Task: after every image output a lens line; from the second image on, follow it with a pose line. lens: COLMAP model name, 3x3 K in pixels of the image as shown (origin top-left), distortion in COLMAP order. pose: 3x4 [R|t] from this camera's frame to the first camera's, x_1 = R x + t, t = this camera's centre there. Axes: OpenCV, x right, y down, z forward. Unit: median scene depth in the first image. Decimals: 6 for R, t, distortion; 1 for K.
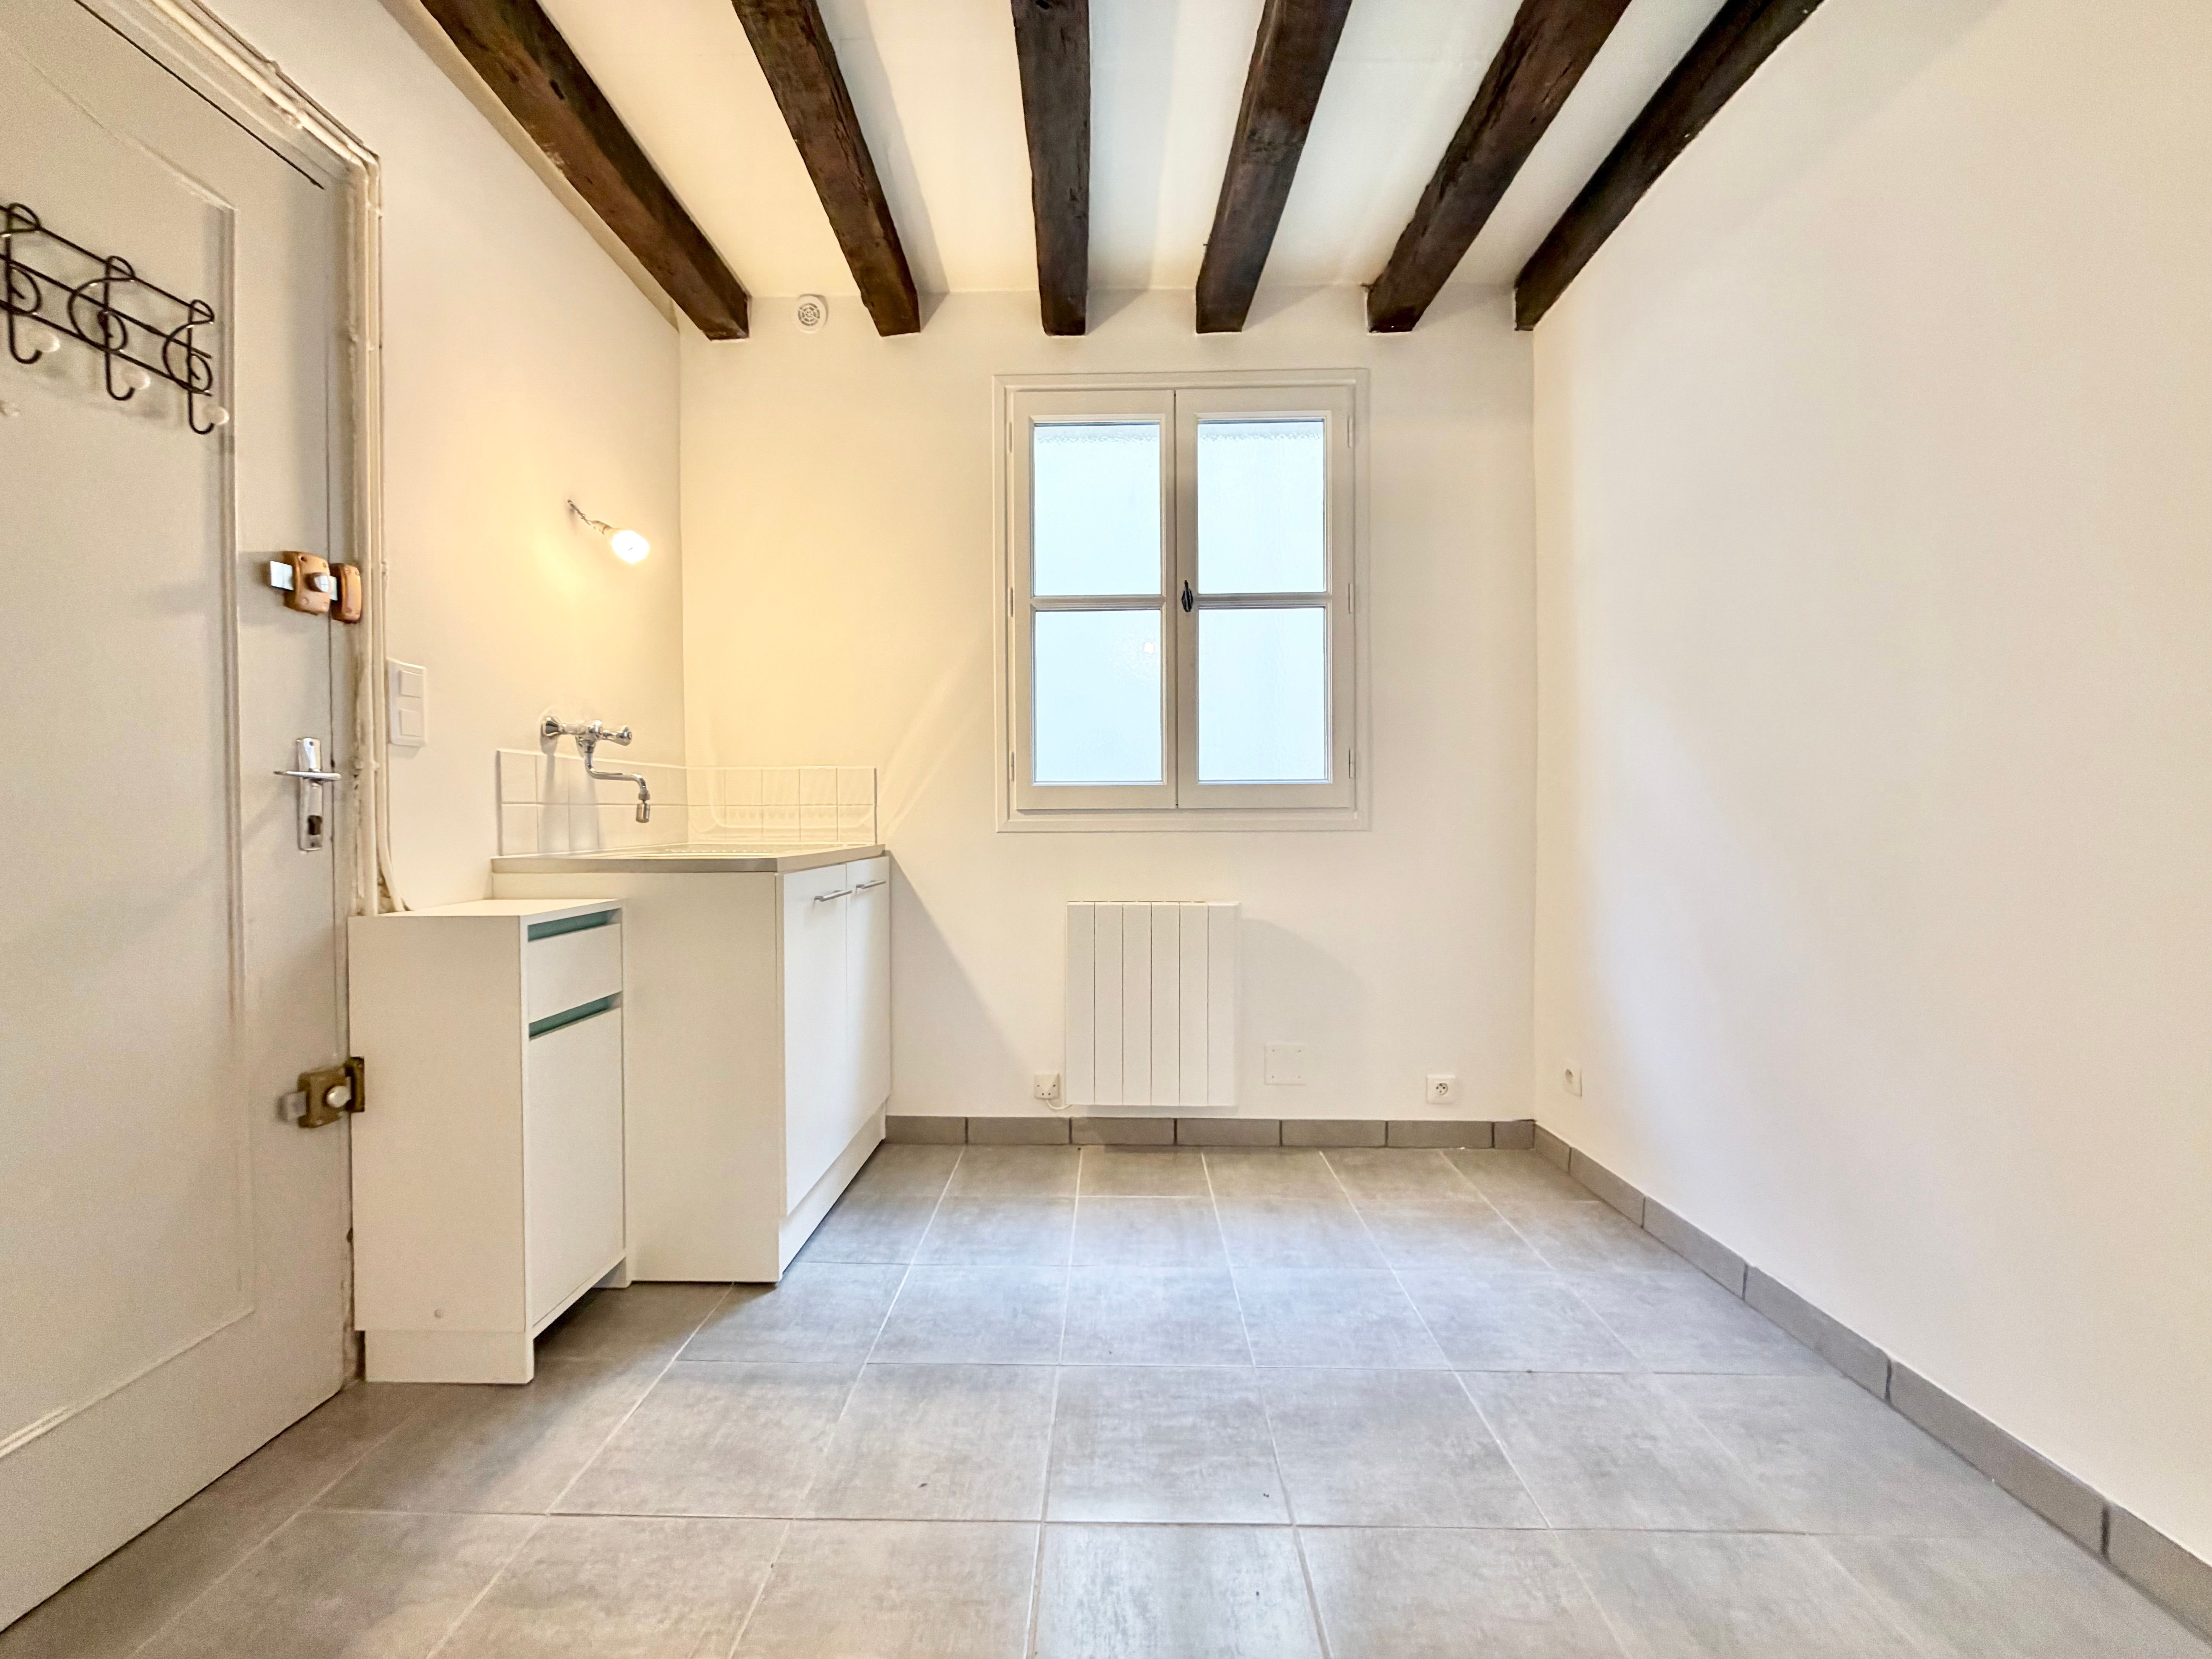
lens RADIAL K [[875.3, 0, 1096.6], [0, 875.3, 818.8], [0, 0, 1]] dist [0.001823, -0.001133]
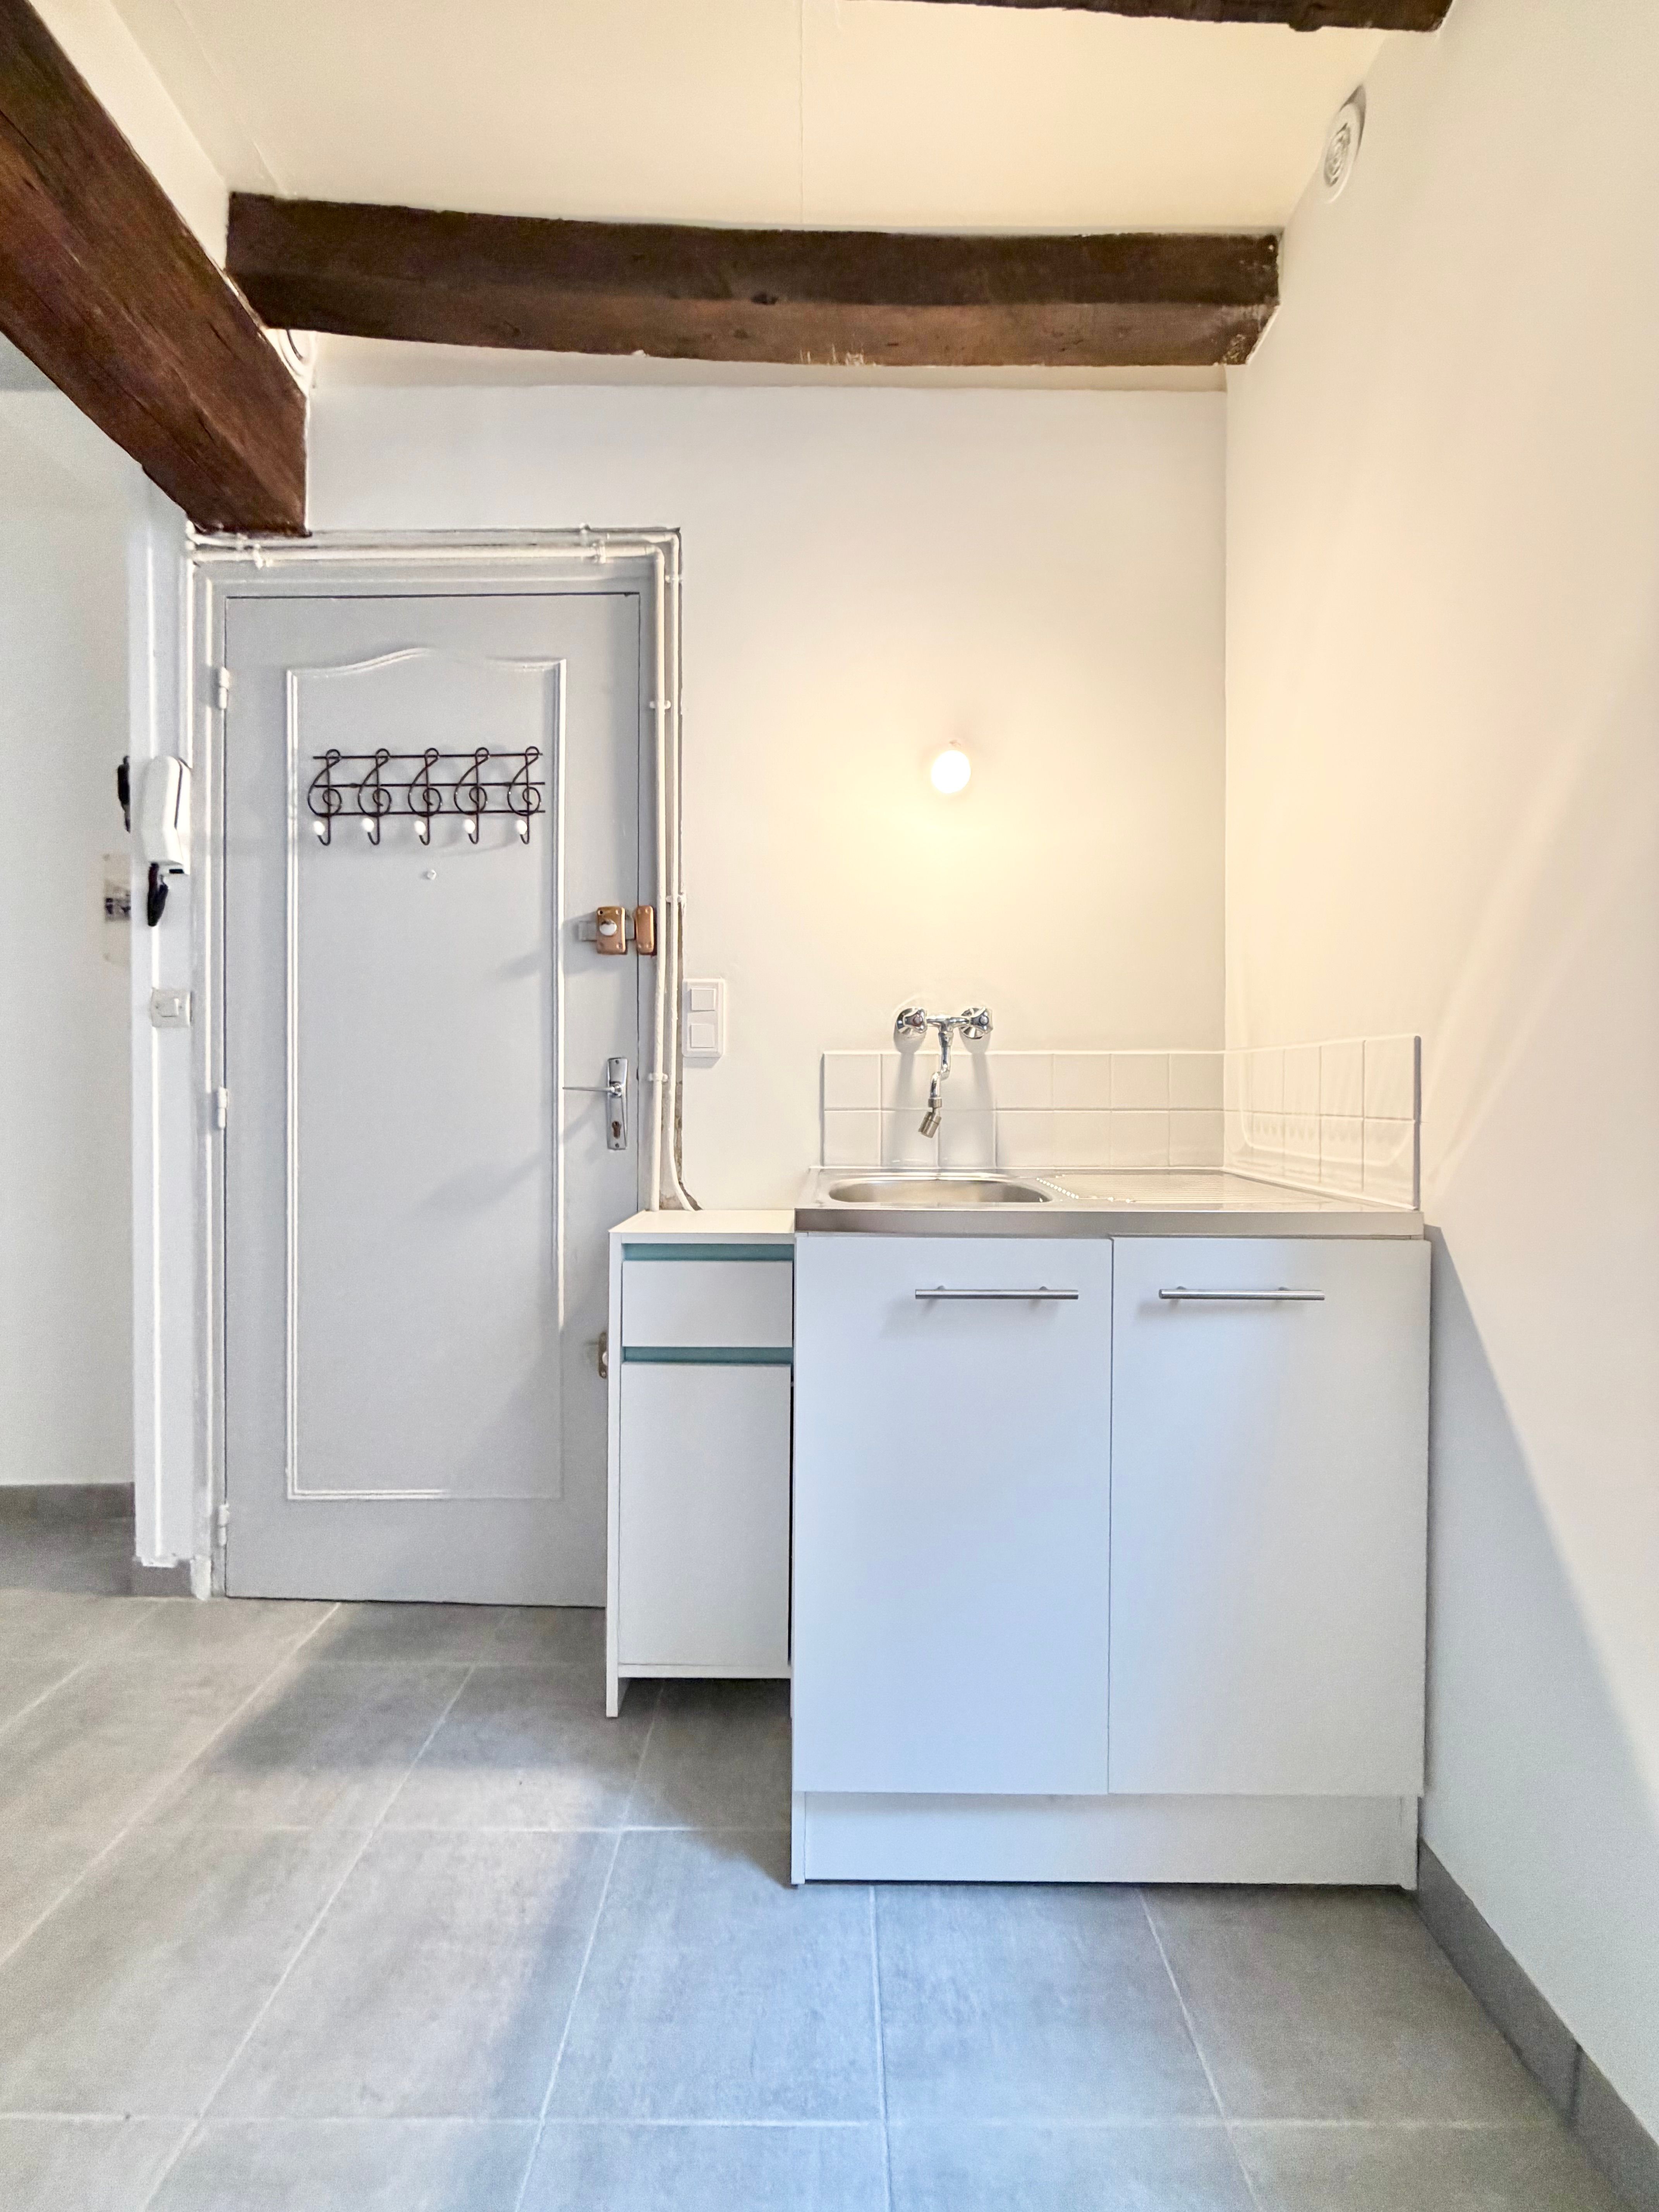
lens RADIAL K [[875.3, 0, 830.9], [0, 875.3, 1099.3], [0, 0, 1]] dist [0.001823, -0.001133]
pose [[0.025629, 0.011713, -0.999603, 0.315720], [-0.010952, 0.999875, 0.011435, -0.049423], [0.999612, 0.010655, 0.025754, 1.225144]]
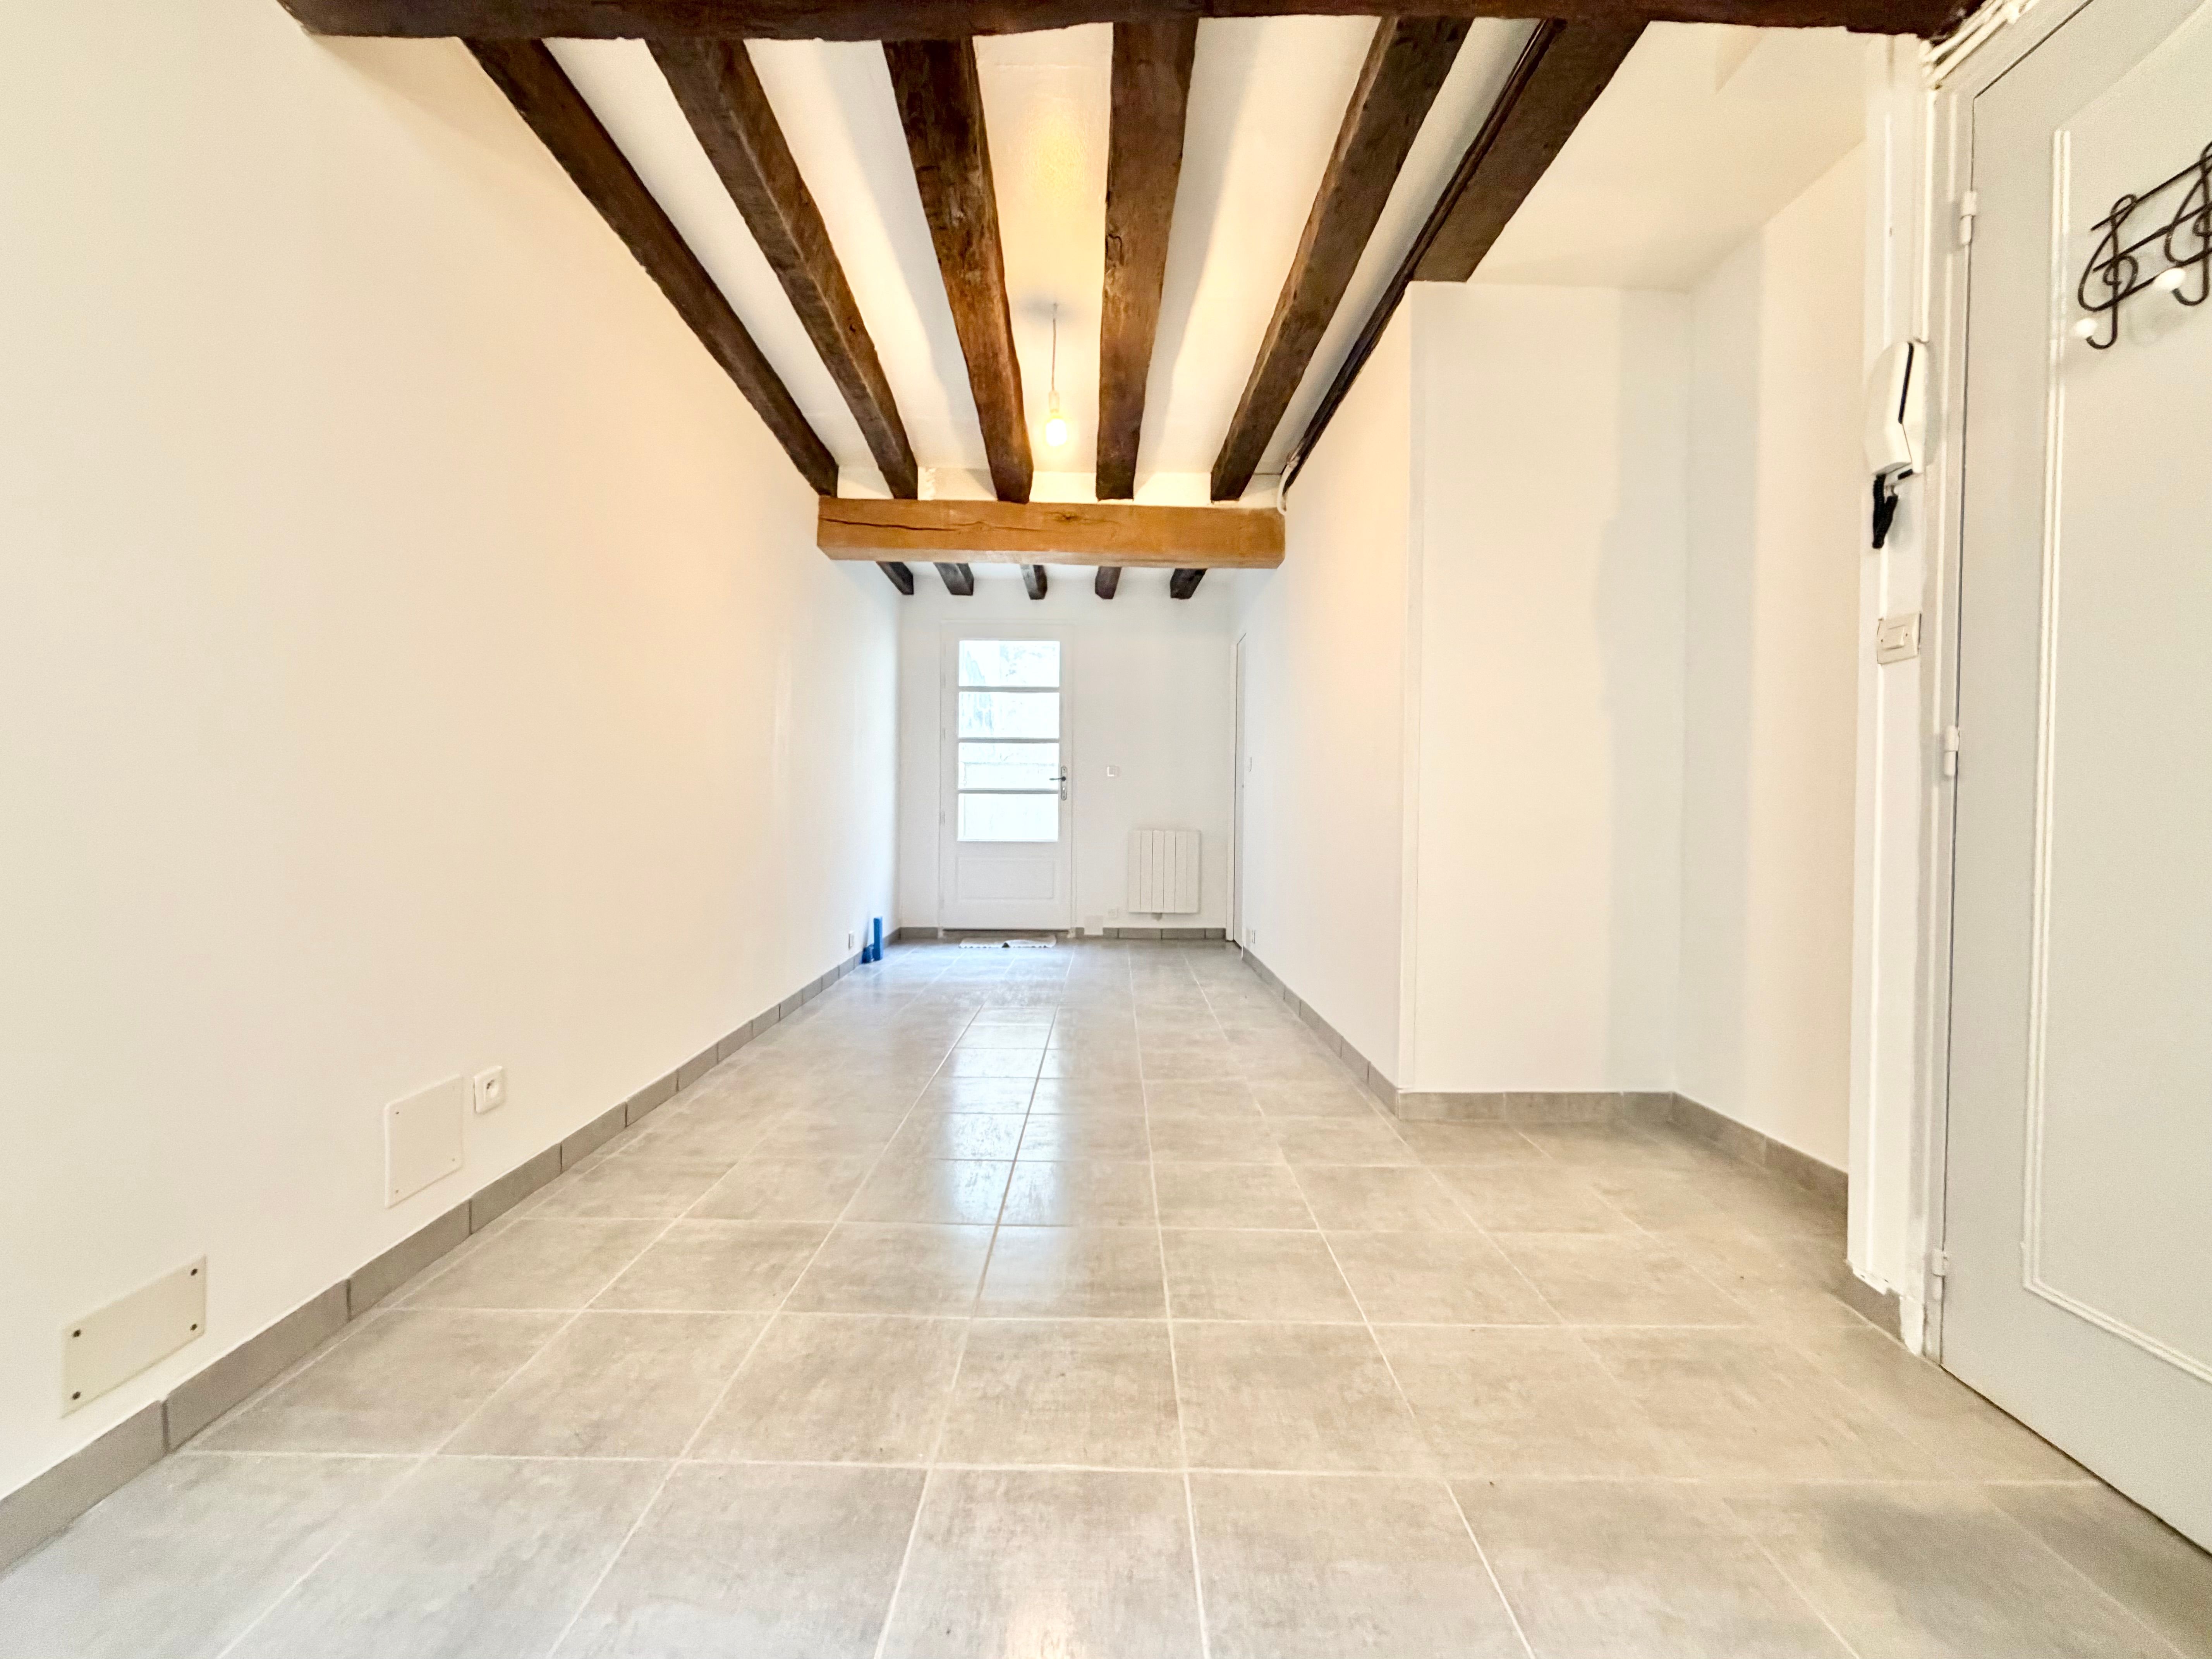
lens RADIAL K [[875.3, 0, 1099.8], [0, 875.3, 826.2], [0, 0, 1]] dist [0.001823, -0.001133]
pose [[-0.999901, -0.005603, -0.012929, 0.035496], [-0.005907, 0.999703, 0.023632, 0.048107], [0.012792, 0.023706, -0.999637, 1.362652]]
